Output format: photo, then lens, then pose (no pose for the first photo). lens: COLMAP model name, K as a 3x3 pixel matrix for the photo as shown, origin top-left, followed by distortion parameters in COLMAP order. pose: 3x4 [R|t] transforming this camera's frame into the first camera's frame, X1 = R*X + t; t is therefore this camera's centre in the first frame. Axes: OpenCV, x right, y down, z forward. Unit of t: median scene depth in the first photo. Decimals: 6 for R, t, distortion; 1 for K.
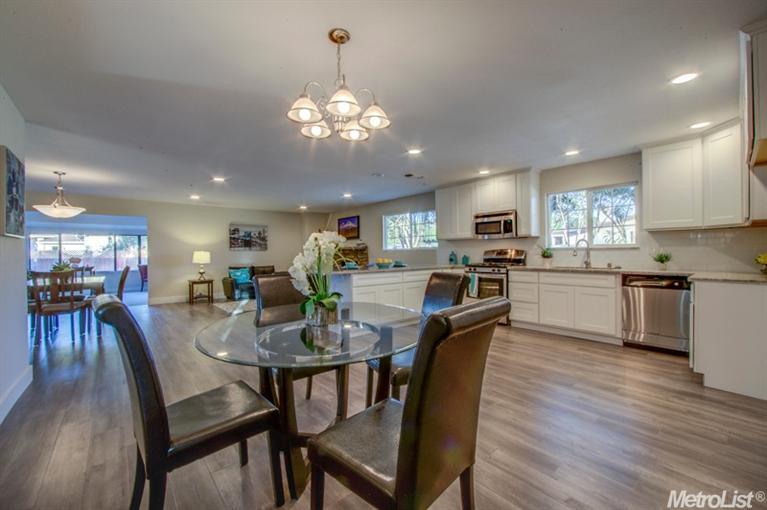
lens RADIAL K [[320.1, 0, 387.5], [0, 320.1, 251.3], [0, 0, 1]] dist [-0.010420, 0.000213]
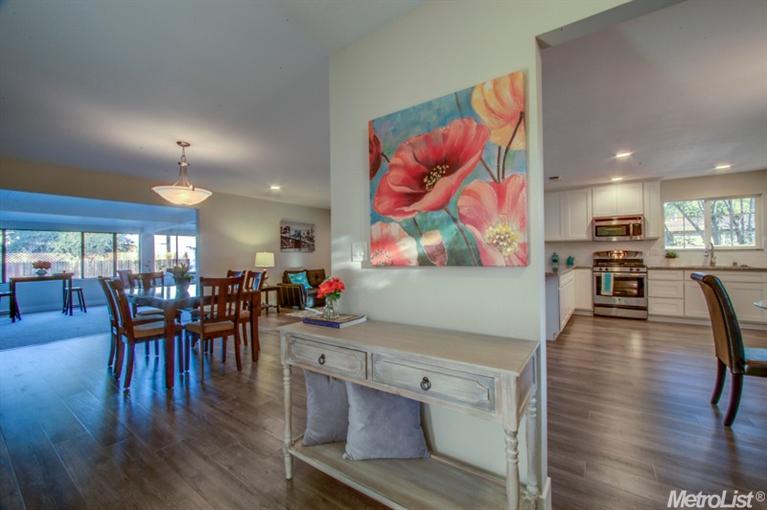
lens RADIAL K [[312.2, 0, 386.0], [0, 312.2, 253.2], [0, 0, 1]] dist [-0.012440, 0.000192]
pose [[0.971387, 0.003455, 0.237479, -0.700658], [-0.001821, 0.999973, -0.007100, 0.012359], [-0.237497, 0.006464, 0.971367, 0.170973]]
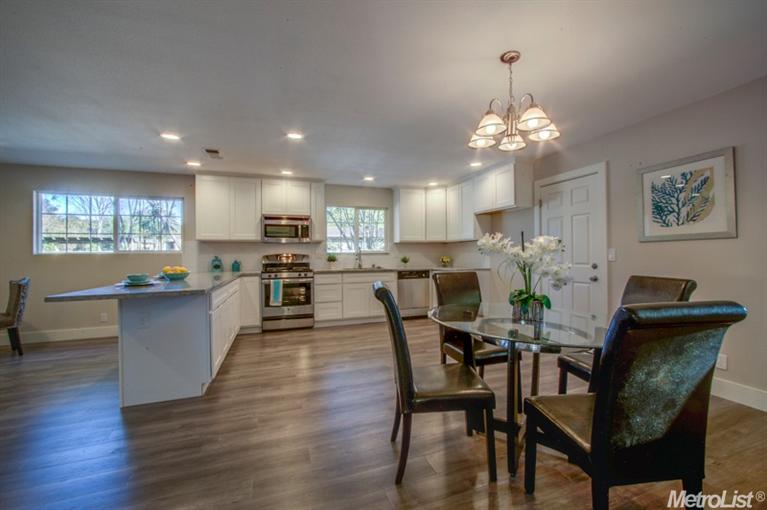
lens RADIAL K [[320.1, 0, 392.9], [0, 320.1, 251.7], [0, 0, 1]] dist [-0.010420, 0.000213]
pose [[0.355818, 0.017189, 0.934397, -0.469845], [0.003343, 0.999801, -0.019665, 0.008530], [-0.934549, 0.010121, 0.355689, 0.368530]]
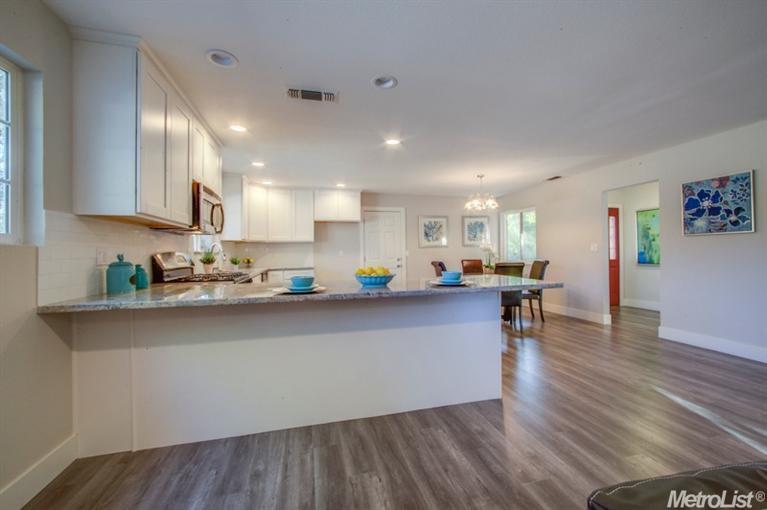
lens RADIAL K [[320.1, 0, 395.2], [0, 320.1, 247.8], [0, 0, 1]] dist [-0.010420, 0.000213]
pose [[-0.901217, 0.032954, 0.432114, -0.239077], [0.024916, 0.999395, -0.024251, 0.011134], [-0.432652, -0.011089, -0.901493, 1.431213]]
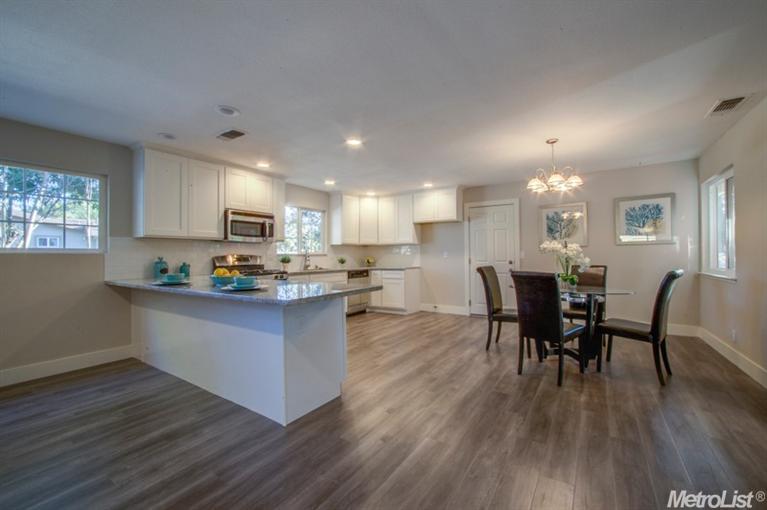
lens RADIAL K [[320.1, 0, 392.7], [0, 320.1, 252.0], [0, 0, 1]] dist [-0.010420, 0.000213]
pose [[-0.272086, 0.024879, 0.961951, -0.618988], [0.011551, 0.999678, -0.022587, 0.011916], [-0.962204, 0.004966, -0.272286, 0.897812]]
